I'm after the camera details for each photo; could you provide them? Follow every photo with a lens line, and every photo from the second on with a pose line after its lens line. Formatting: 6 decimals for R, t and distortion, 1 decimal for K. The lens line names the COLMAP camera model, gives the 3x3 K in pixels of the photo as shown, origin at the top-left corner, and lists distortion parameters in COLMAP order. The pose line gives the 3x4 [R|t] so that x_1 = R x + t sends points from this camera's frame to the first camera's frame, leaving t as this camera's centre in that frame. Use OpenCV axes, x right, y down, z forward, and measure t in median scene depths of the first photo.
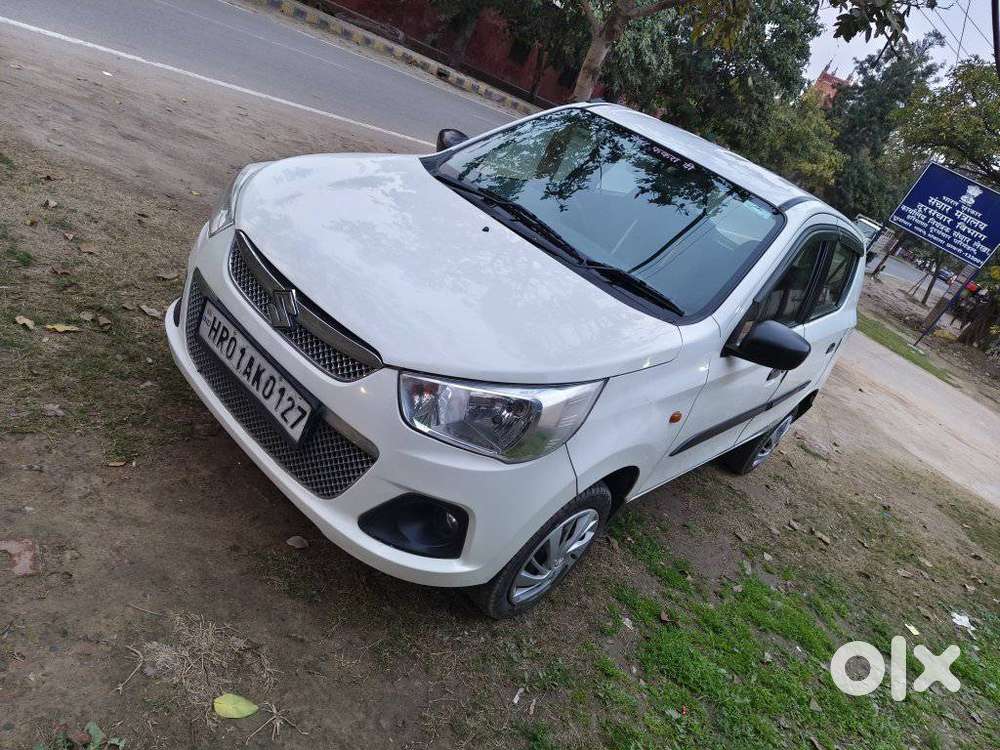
lens RADIAL K [[696.9, 0, 496.3], [0, 696.9, 381.3], [0, 0, 1]] dist [0.020093, -0.009172]
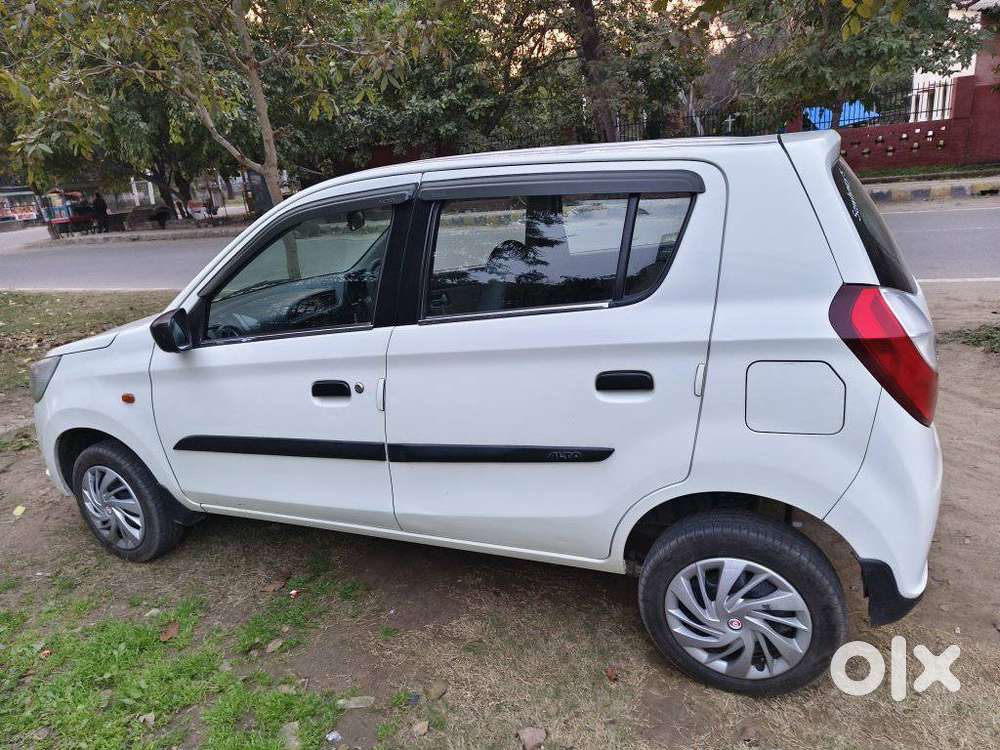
lens RADIAL K [[693.0, 0, 489.0], [0, 693.0, 387.1], [0, 0, 1]] dist [0.041301, -0.001997]
pose [[0.230543, -0.151218, -0.961240, 1.353798], [-0.232573, 0.950657, -0.205333, 0.118891], [0.944860, 0.270897, 0.183998, 1.175019]]
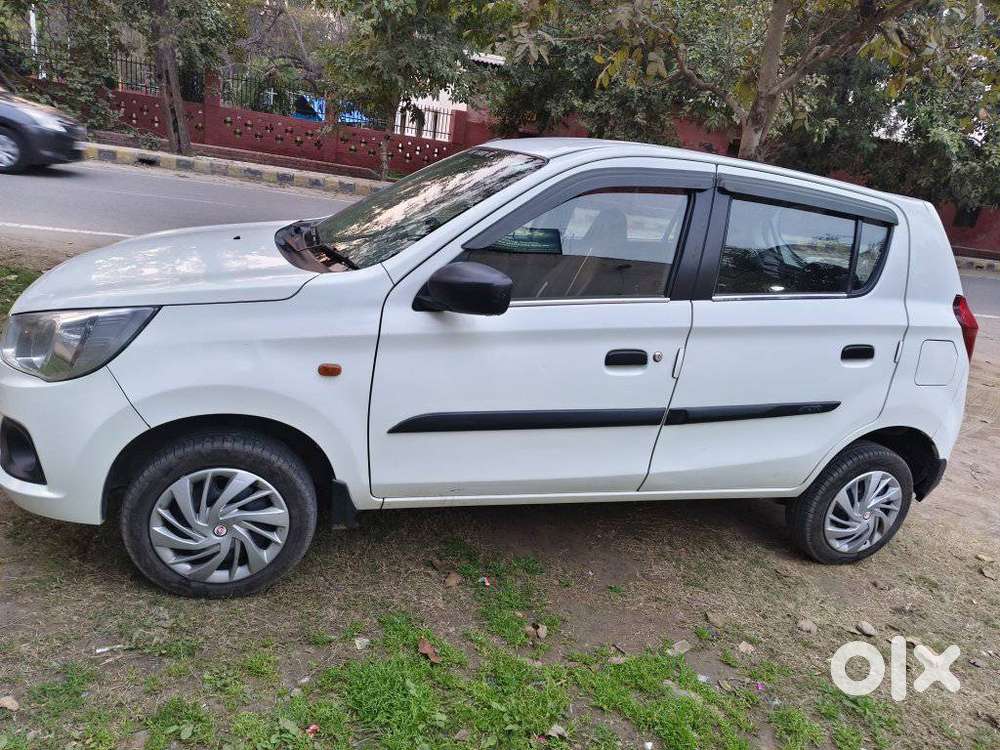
lens RADIAL K [[696.9, 0, 496.3], [0, 696.9, 381.3], [0, 0, 1]] dist [0.020093, -0.009172]
pose [[0.824049, -0.134527, -0.550314, 0.809569], [-0.030028, 0.959659, -0.279558, 0.271115], [0.565722, 0.246894, 0.786766, 0.354587]]
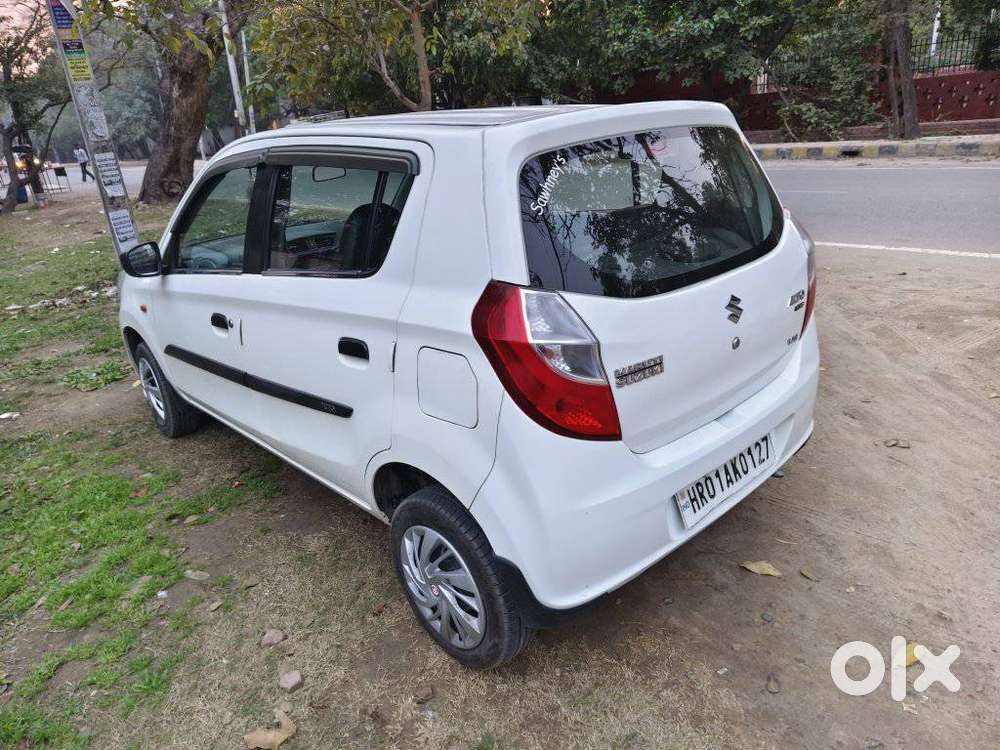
lens RADIAL K [[696.9, 0, 496.3], [0, 696.9, 381.3], [0, 0, 1]] dist [0.020093, -0.009172]
pose [[-0.129677, -0.056165, -0.989964, 1.444369], [-0.405146, 0.914251, 0.001201, -0.101717], [0.905009, 0.401236, -0.141313, 1.713343]]
